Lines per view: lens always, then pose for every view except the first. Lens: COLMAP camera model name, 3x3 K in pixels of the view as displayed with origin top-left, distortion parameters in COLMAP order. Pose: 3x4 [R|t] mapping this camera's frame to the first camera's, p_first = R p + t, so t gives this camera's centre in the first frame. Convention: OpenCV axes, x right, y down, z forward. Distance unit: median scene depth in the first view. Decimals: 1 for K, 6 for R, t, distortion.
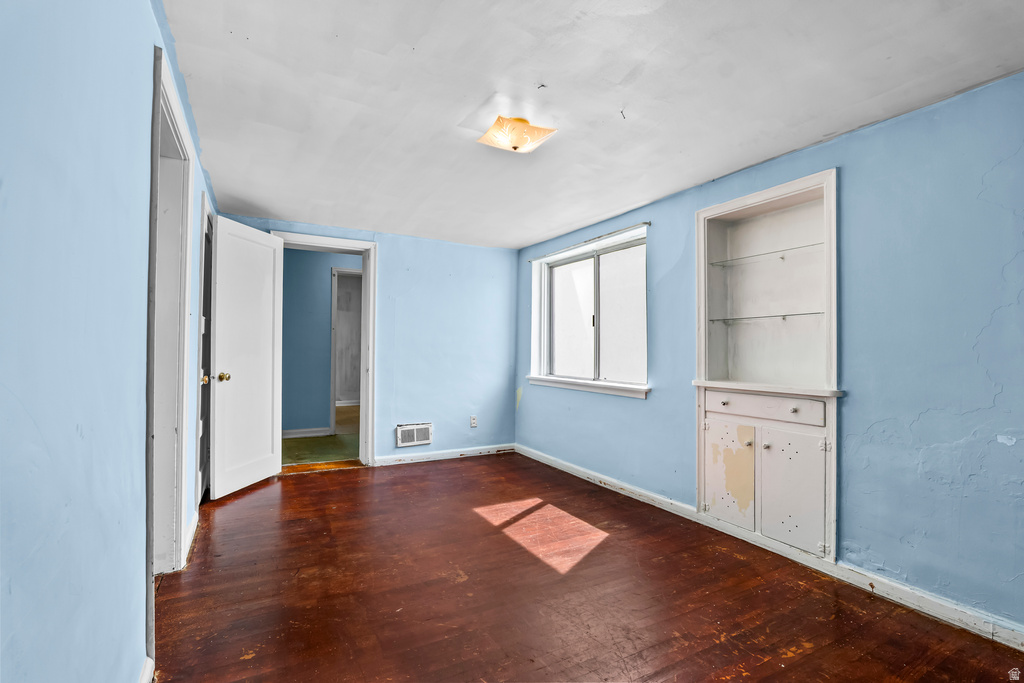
lens RADIAL K [[474.2, 0, 512.6], [0, 474.2, 341.8], [0, 0, 1]] dist [-0.017180, 0.002637]
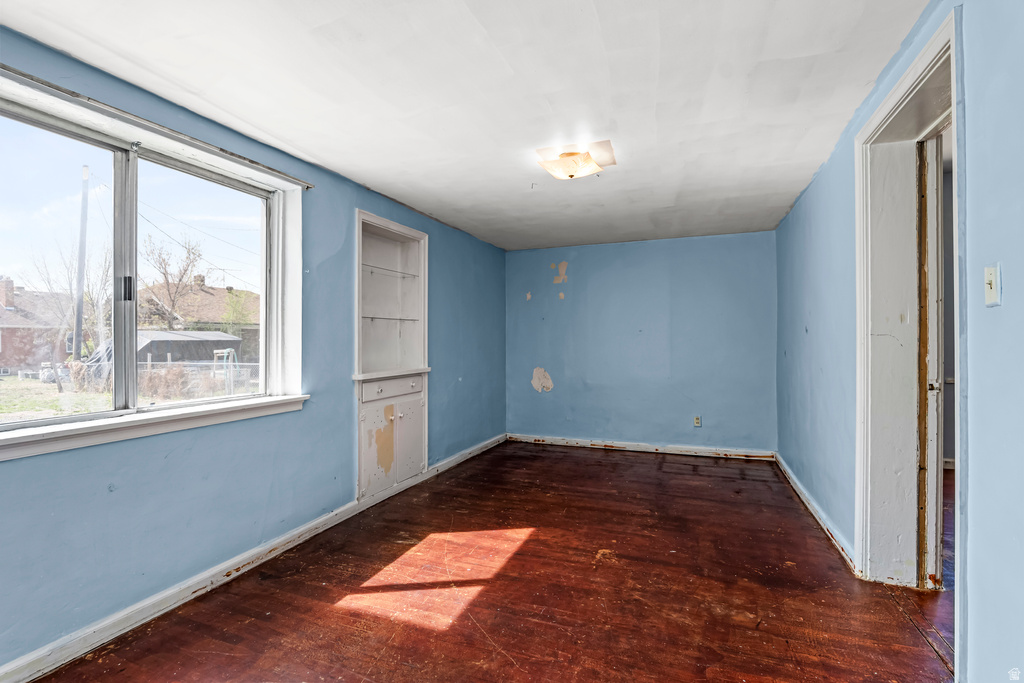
lens RADIAL K [[474.2, 0, 512.0], [0, 474.2, 341.0], [0, 0, 1]] dist [-0.017180, 0.002637]
pose [[-0.637935, -0.003280, 0.770083, -0.654190], [-0.010979, 0.999928, -0.004836, 0.010288], [-0.770012, -0.011540, -0.637925, 1.496512]]
